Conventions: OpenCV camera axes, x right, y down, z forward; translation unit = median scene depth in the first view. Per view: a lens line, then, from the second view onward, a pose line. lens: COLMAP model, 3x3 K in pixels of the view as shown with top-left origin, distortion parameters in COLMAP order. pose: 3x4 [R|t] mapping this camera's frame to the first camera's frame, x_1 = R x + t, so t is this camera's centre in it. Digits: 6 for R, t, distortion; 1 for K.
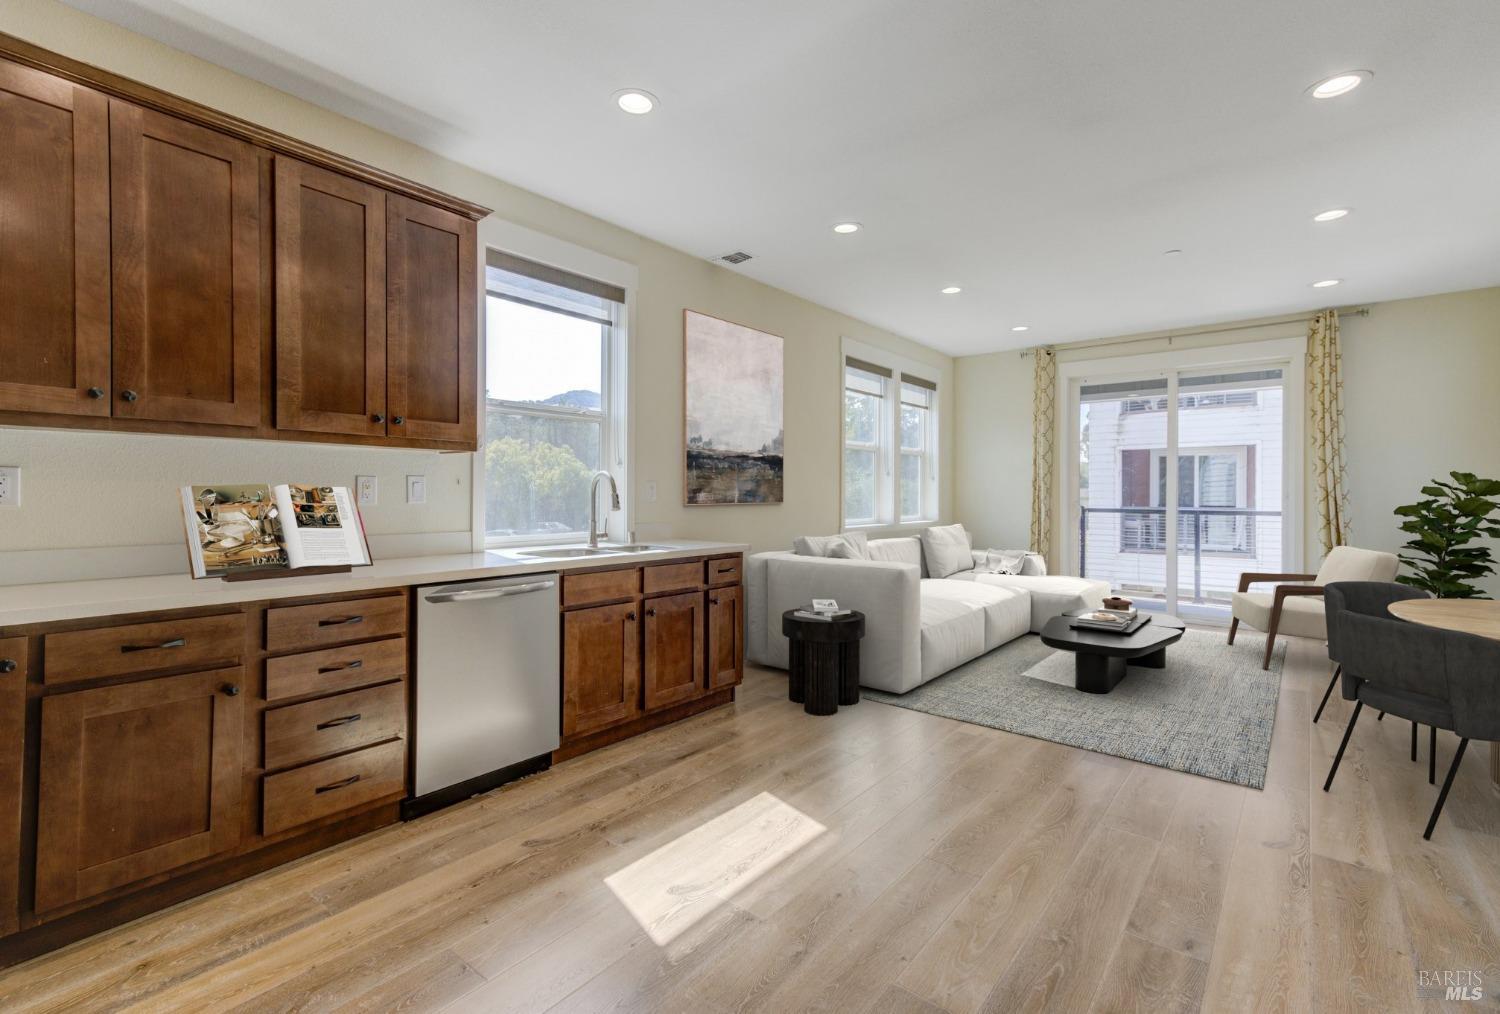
lens RADIAL K [[682.9, 0, 753.8], [0, 682.9, 497.7], [0, 0, 1]] dist [0.028025, 0.002137]
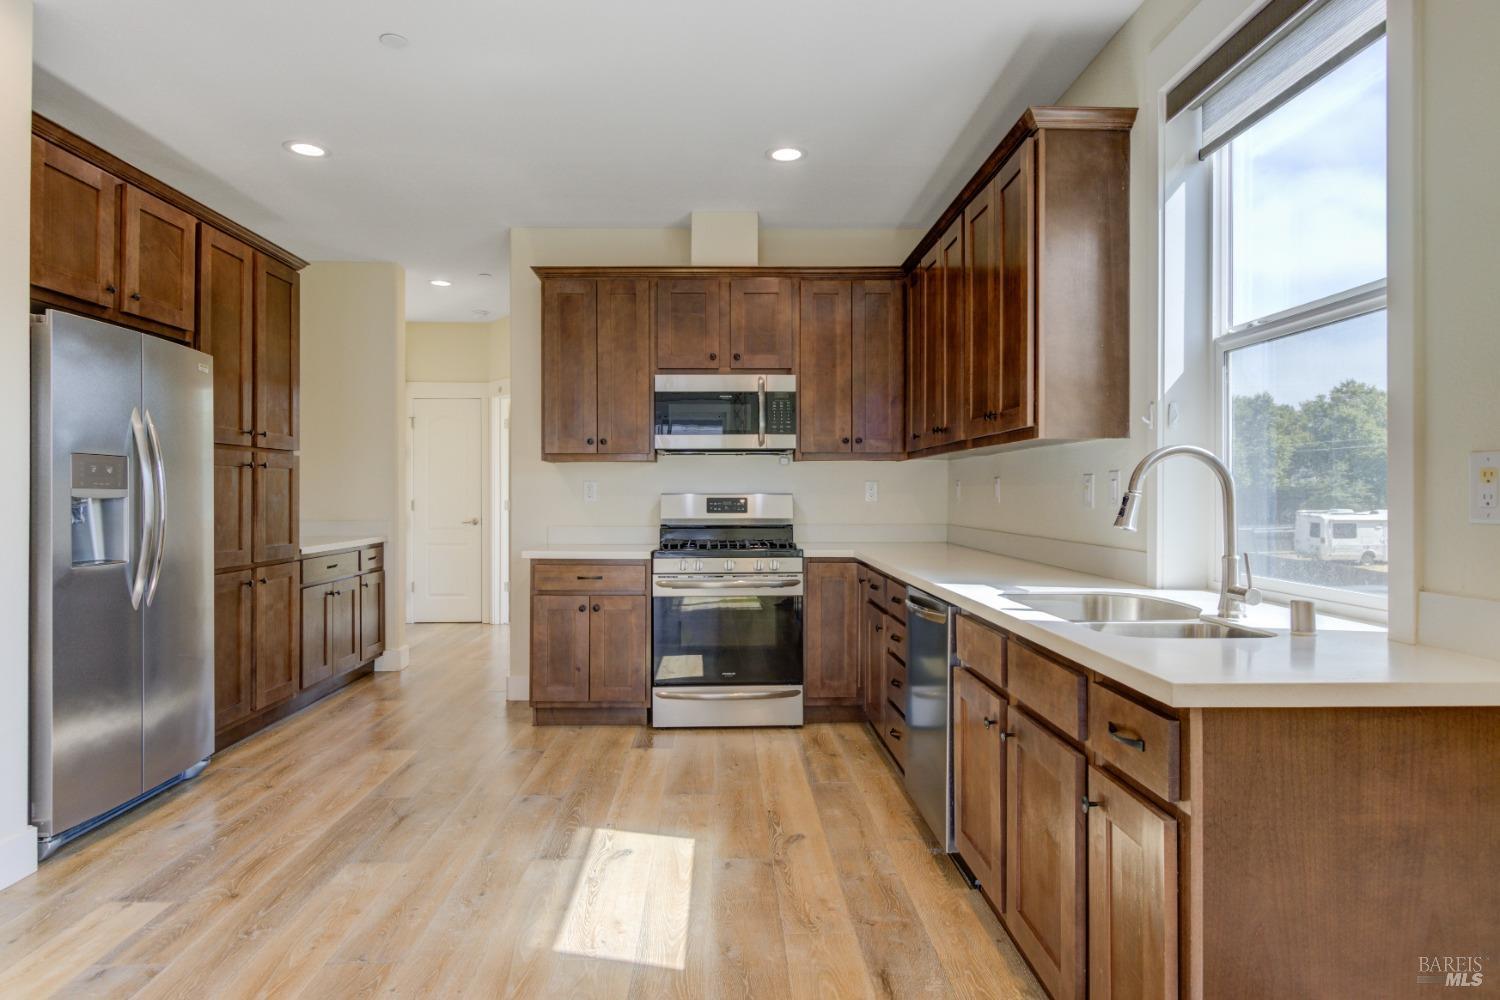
lens RADIAL K [[870.2, 0, 747.2], [0, 870.2, 488.8], [0, 0, 1]] dist [0.006514, 0.004377]
pose [[-0.759287, -0.005684, -0.650732, 0.574666], [-0.006268, 0.999979, -0.001421, -0.011604], [0.650726, 0.003000, -0.759307, 1.928986]]
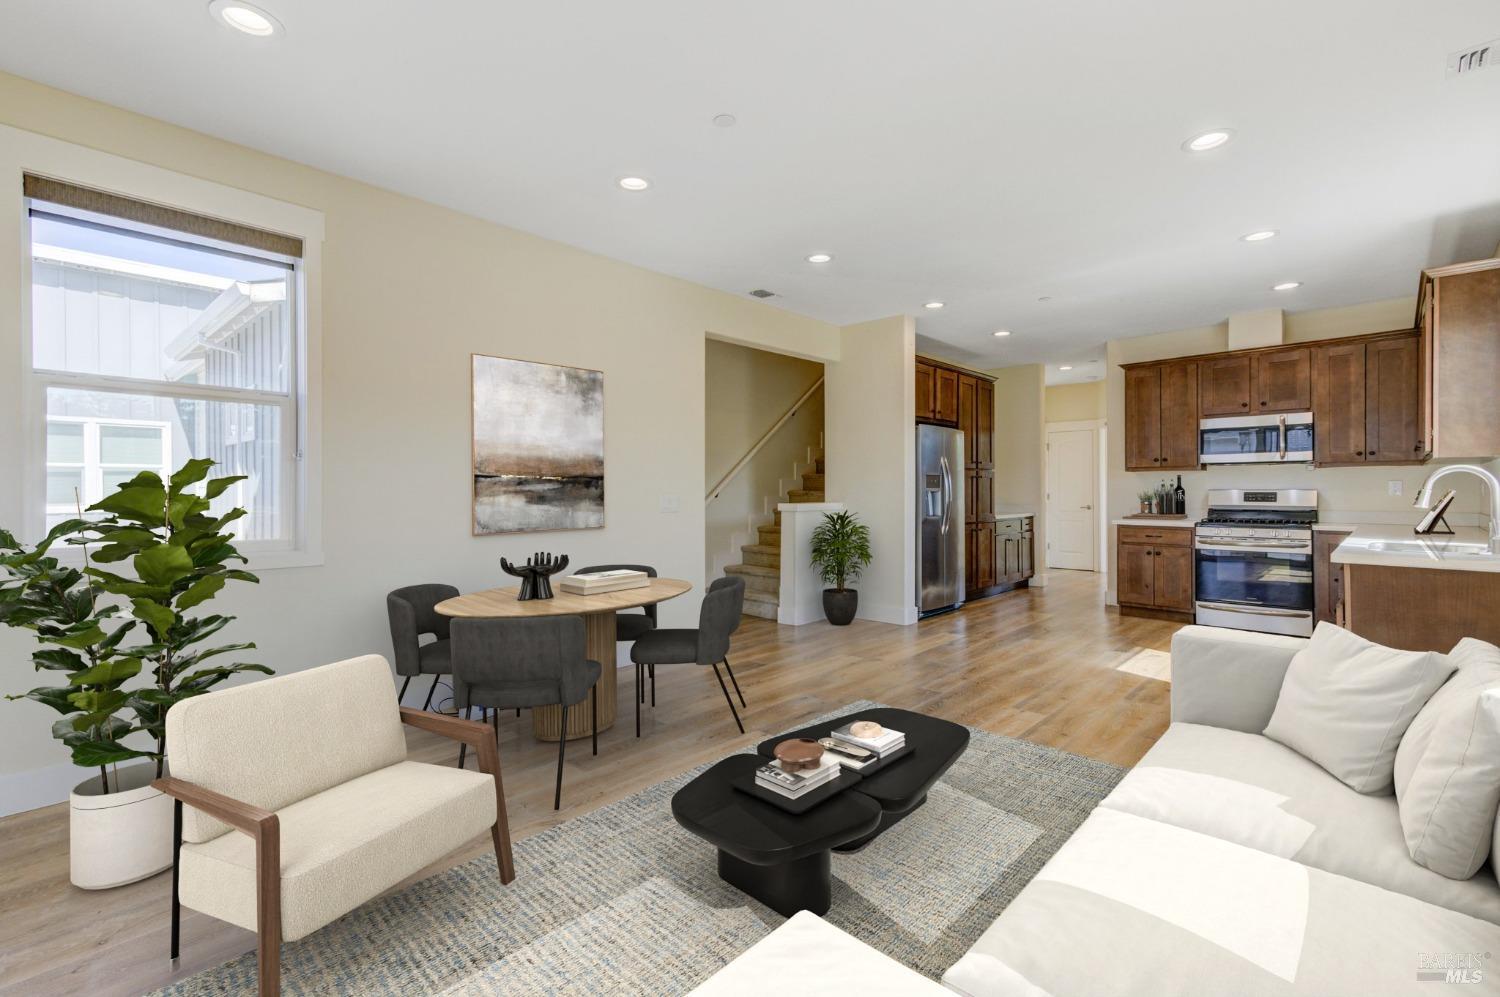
lens RADIAL K [[682.9, 0, 738.0], [0, 682.9, 488.8], [0, 0, 1]] dist [0.028025, 0.002137]
pose [[-0.997222, -0.001988, 0.074463, 1.016881], [-0.001599, 0.999985, 0.005284, -0.016439], [-0.074472, 0.005151, -0.997210, 3.064783]]
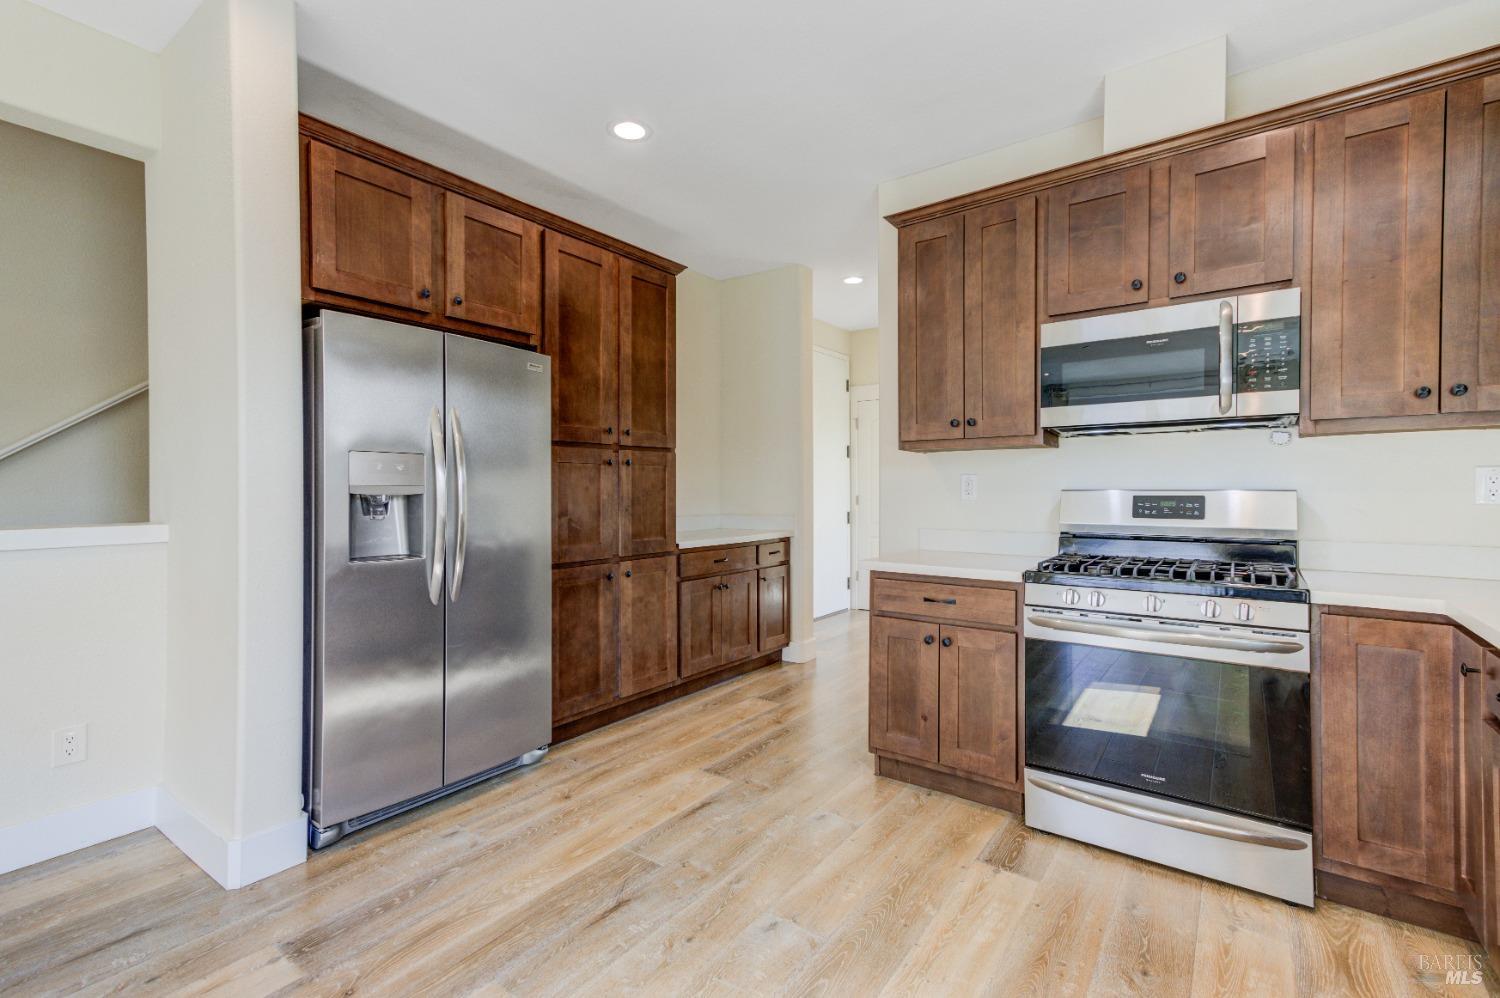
lens RADIAL K [[682.9, 0, 743.5], [0, 682.9, 492.9], [0, 0, 1]] dist [0.028025, 0.002137]
pose [[-0.999027, -0.001459, -0.044070, -0.013780], [-0.001967, 0.999932, 0.011487, -0.009529], [0.044050, 0.011563, -0.998962, 1.395903]]
